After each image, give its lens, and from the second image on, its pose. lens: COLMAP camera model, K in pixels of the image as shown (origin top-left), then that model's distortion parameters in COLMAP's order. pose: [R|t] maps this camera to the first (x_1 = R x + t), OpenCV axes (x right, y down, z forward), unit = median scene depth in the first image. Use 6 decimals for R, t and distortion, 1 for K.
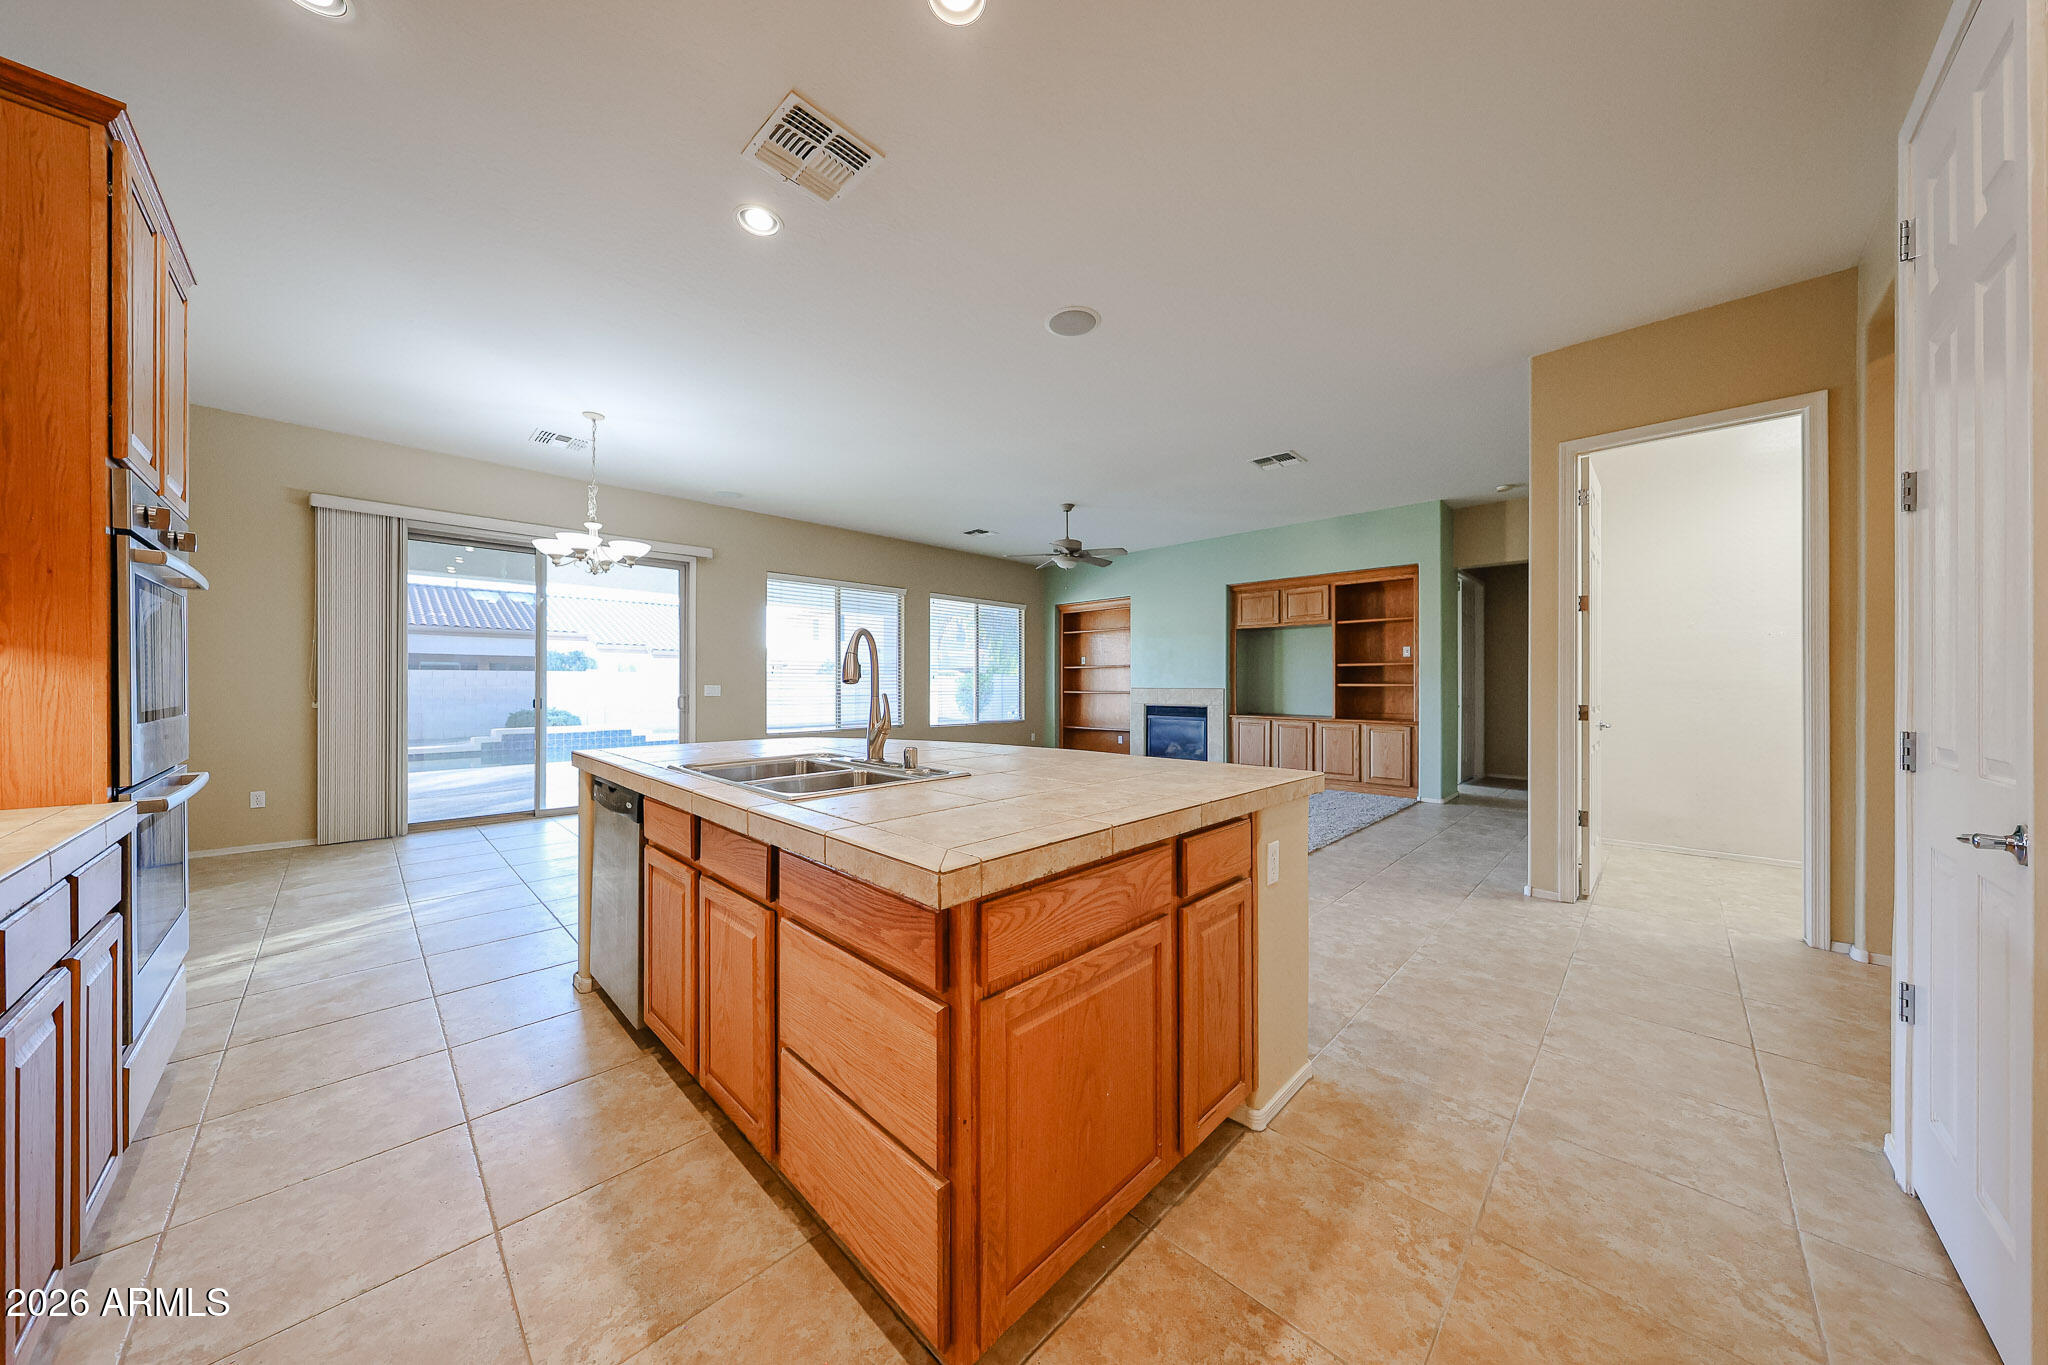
lens RADIAL K [[655.3, 0, 1017.9], [0, 655.3, 684.7], [0, 0, 1]] dist [-0.001948, -0.000048]
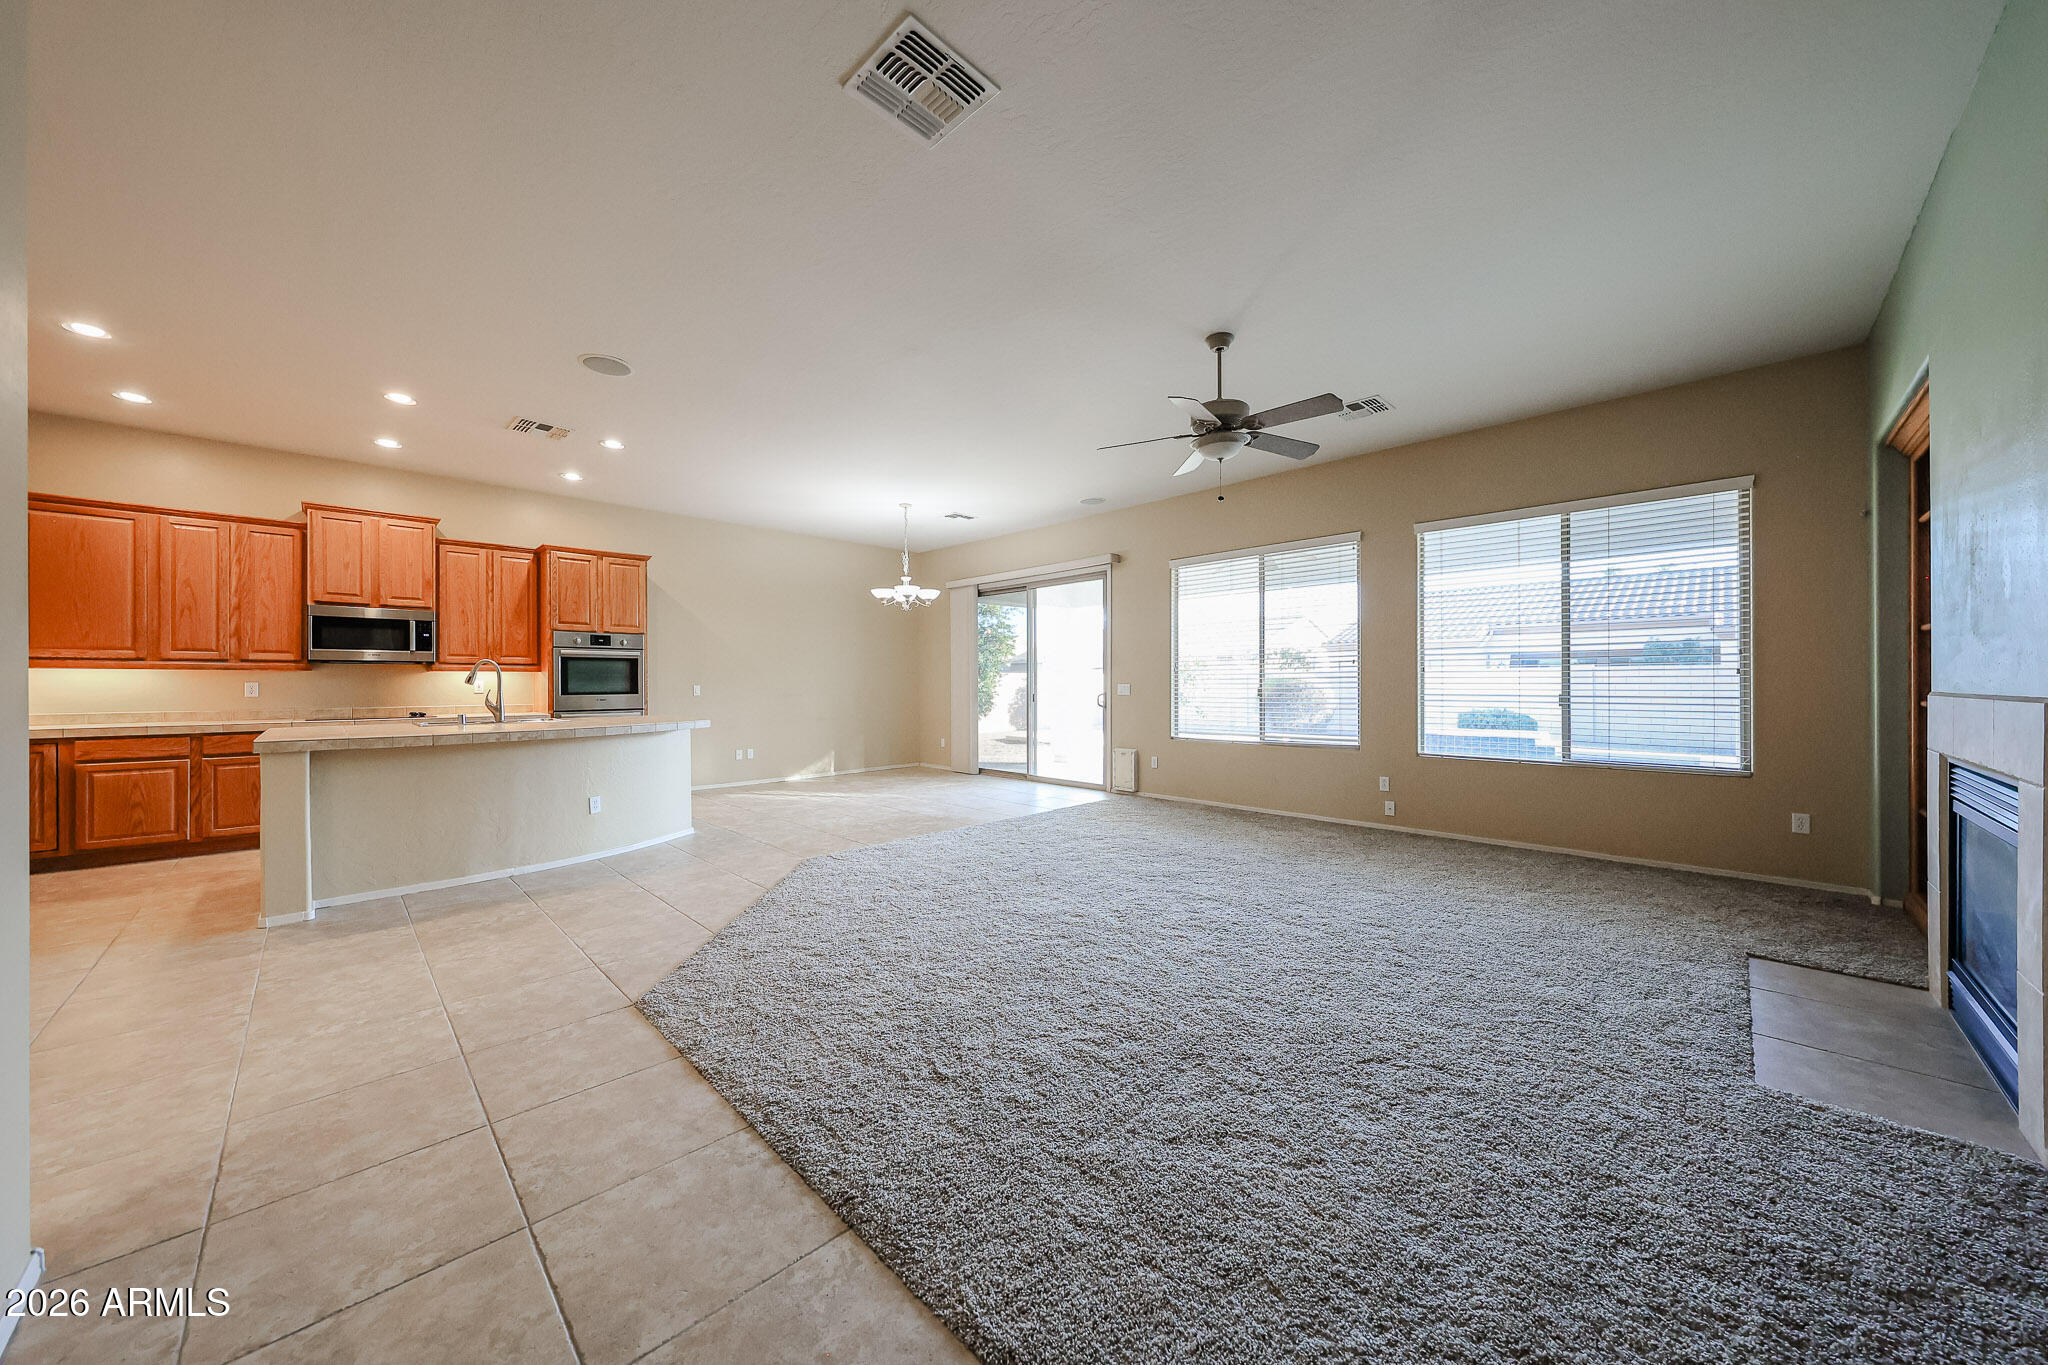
lens RADIAL K [[697.7, 0, 1016.8], [0, 697.7, 682.5], [0, 0, 1]] dist [0.001327, 0.000082]
pose [[-0.005104, -0.003274, -0.999982, 0.926583], [0.003868, 0.999987, -0.003294, 0.001779], [0.999979, -0.003885, -0.005091, 1.232282]]
